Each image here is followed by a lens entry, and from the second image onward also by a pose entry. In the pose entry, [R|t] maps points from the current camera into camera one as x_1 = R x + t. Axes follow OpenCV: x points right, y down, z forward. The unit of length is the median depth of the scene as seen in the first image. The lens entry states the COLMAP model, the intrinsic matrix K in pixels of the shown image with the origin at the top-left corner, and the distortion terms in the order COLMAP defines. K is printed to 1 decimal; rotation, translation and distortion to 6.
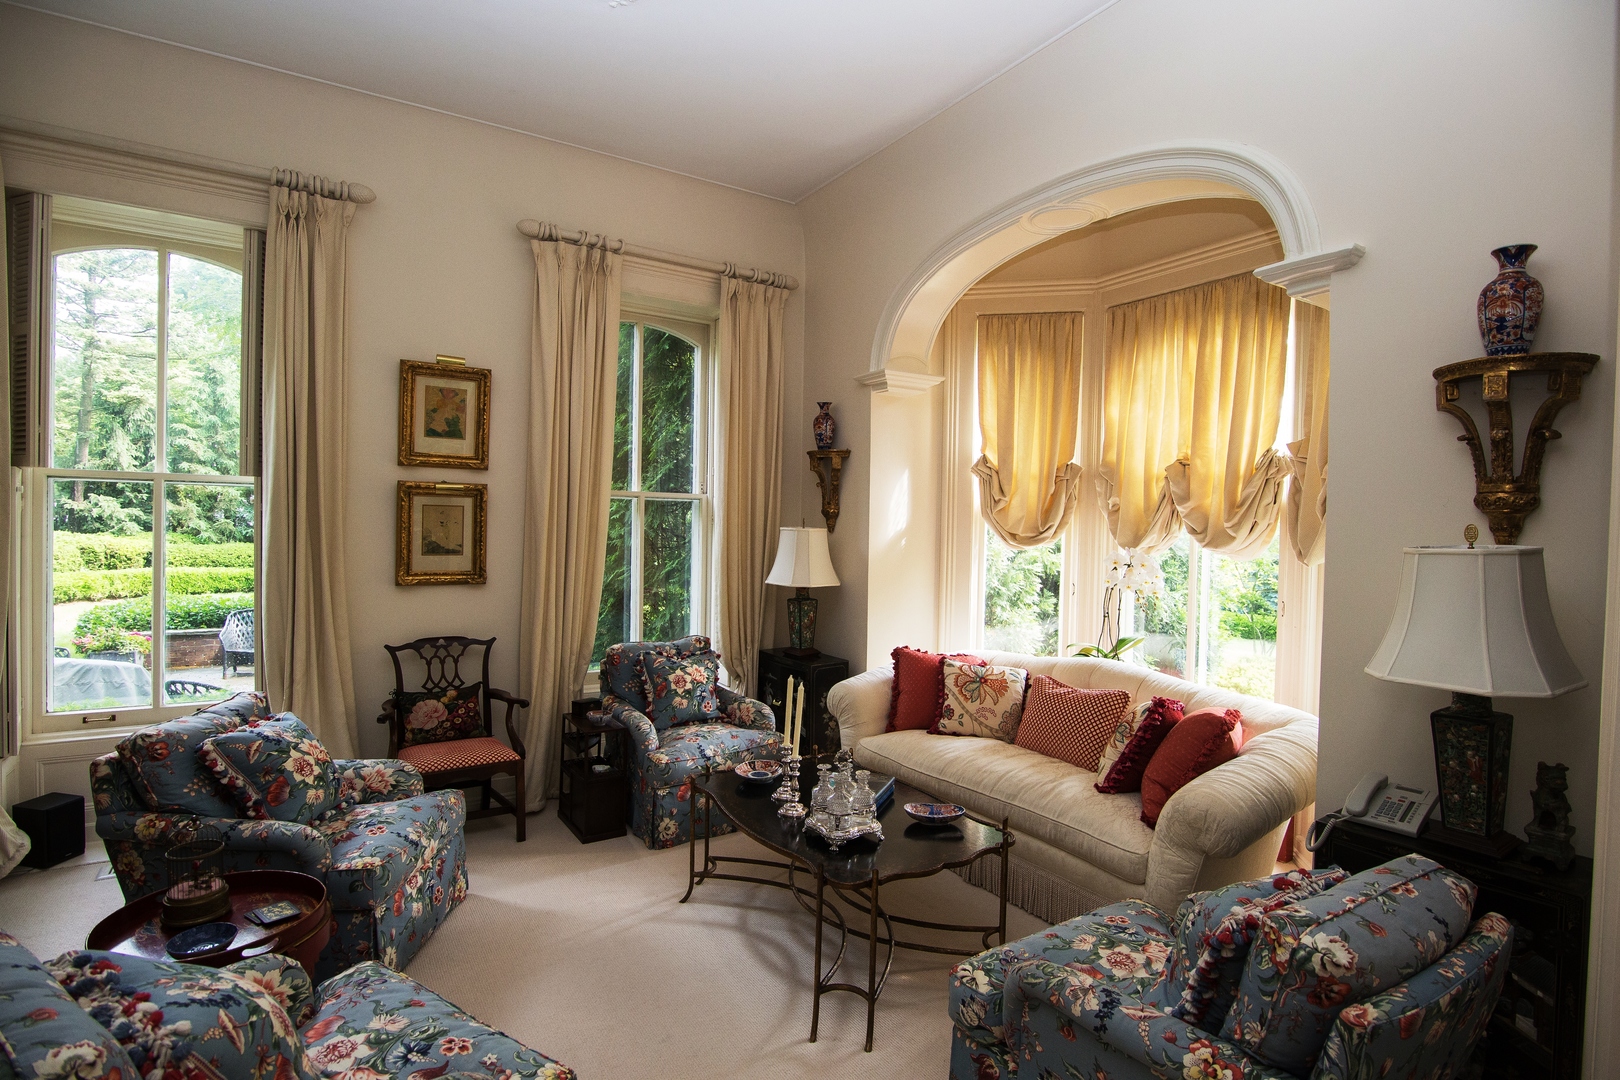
lens RADIAL K [[818.9, 0, 810.5], [0, 818.9, 544.6], [0, 0, 1]] dist [-0.025084, -0.000683]
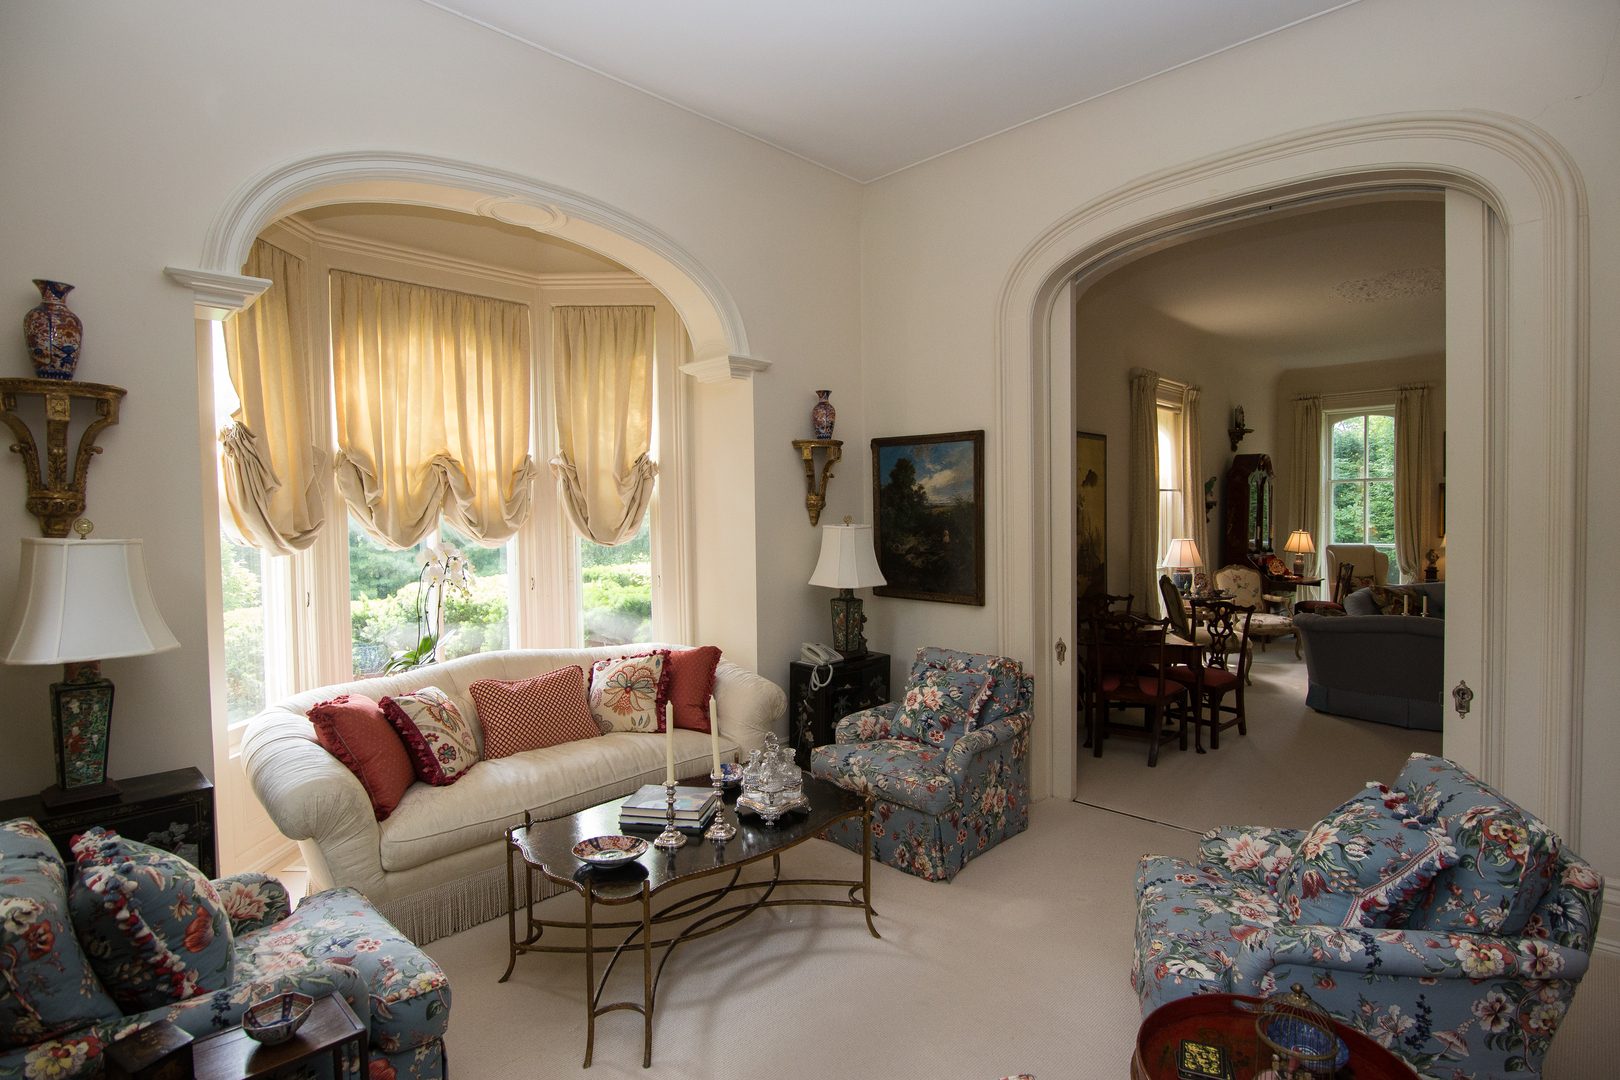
lens RADIAL K [[818.9, 0, 810.6], [0, 818.9, 541.6], [0, 0, 1]] dist [-0.025084, -0.000683]
pose [[-0.237736, -0.051798, 0.969948, -0.688061], [0.026630, 0.997854, 0.059815, -0.044814], [-0.970965, 0.040050, -0.235846, 0.812889]]
